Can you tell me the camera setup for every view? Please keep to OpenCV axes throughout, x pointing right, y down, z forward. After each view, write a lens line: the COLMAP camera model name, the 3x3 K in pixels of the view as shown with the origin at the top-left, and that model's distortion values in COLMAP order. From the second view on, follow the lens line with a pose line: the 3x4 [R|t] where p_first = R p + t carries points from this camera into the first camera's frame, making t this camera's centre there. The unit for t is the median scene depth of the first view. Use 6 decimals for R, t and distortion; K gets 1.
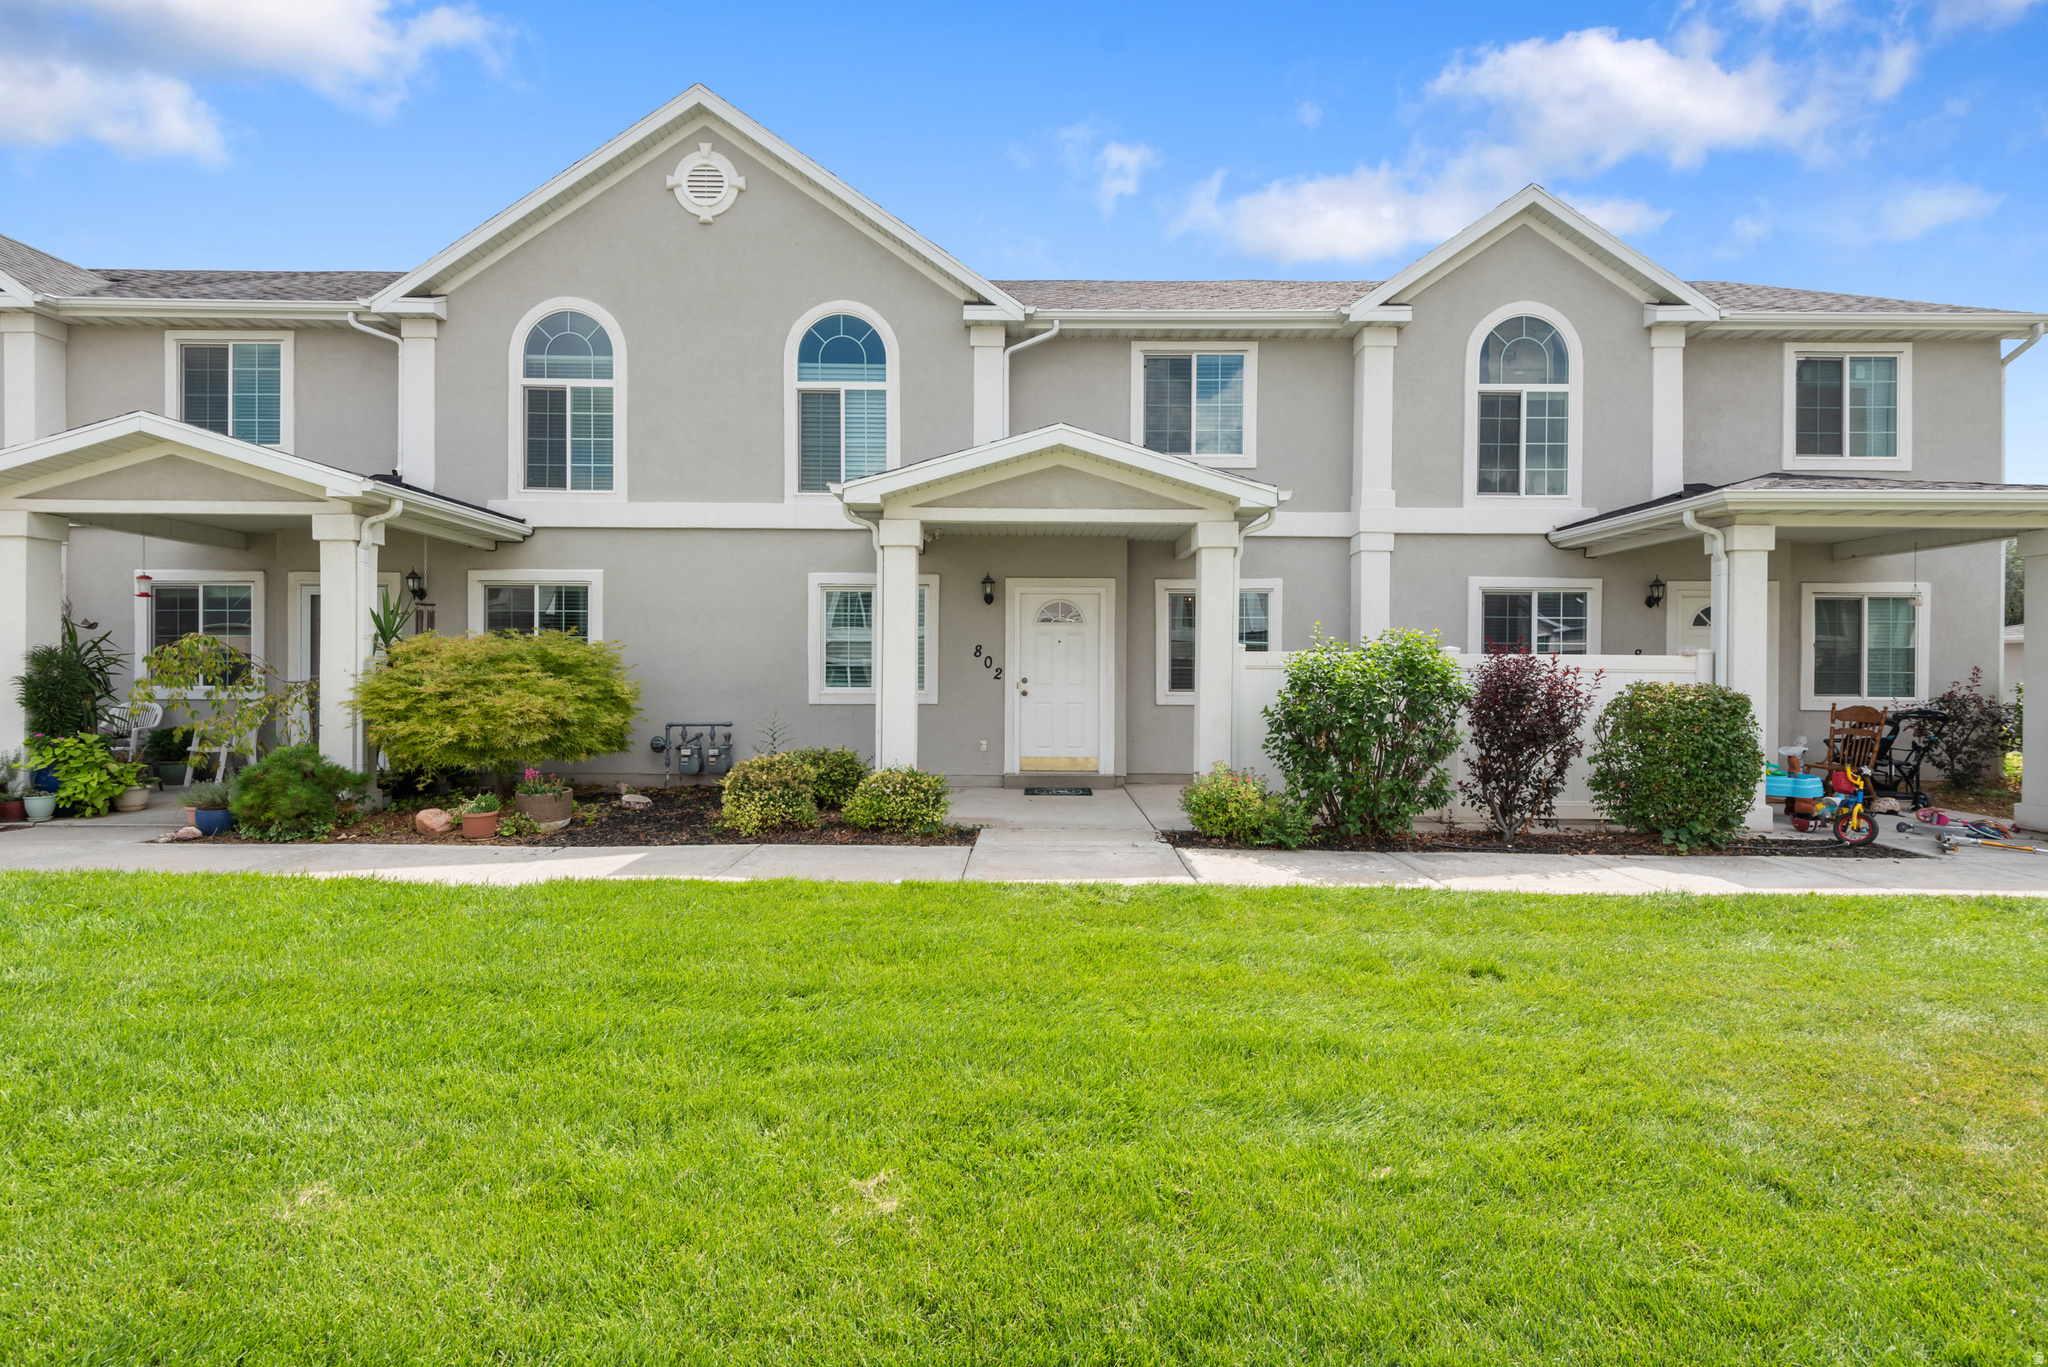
lens RADIAL K [[984.1, 0, 1024.0], [0, 984.1, 683.5], [0, 0, 1]] dist [0.015772, -0.001008]
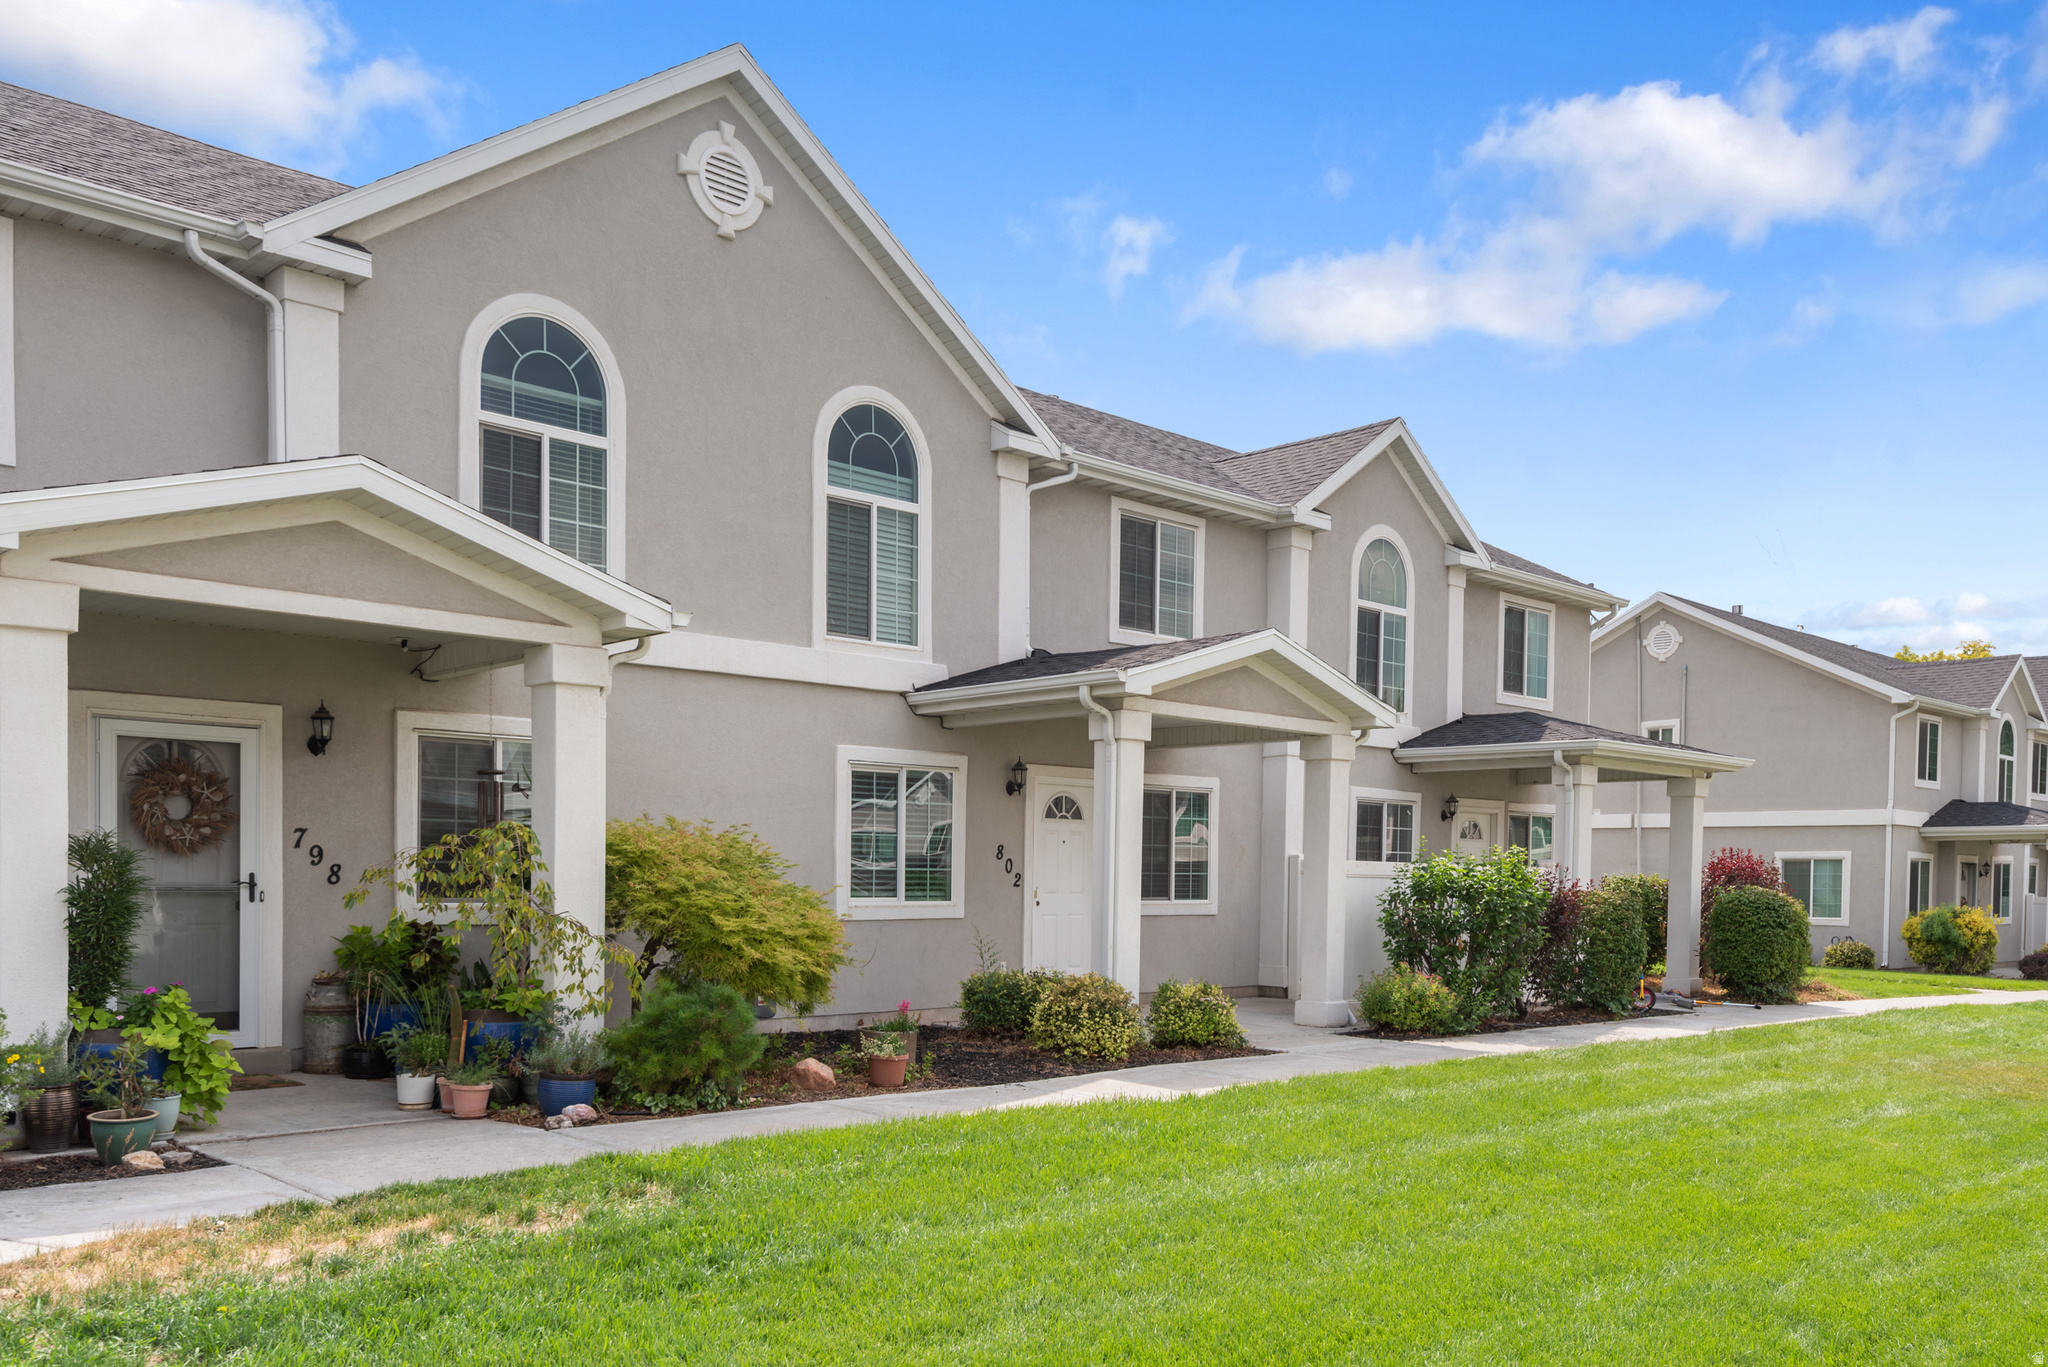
lens RADIAL K [[1620.1, 0, 1025.1], [0, 1620.1, 945.0], [0, 0, 1]] dist [-0.005227, 0.006253]
pose [[0.729130, -0.026851, 0.683849, -0.959874], [0.000761, 0.999261, 0.038424, -0.007697], [-0.684375, -0.027496, 0.728611, 0.003146]]
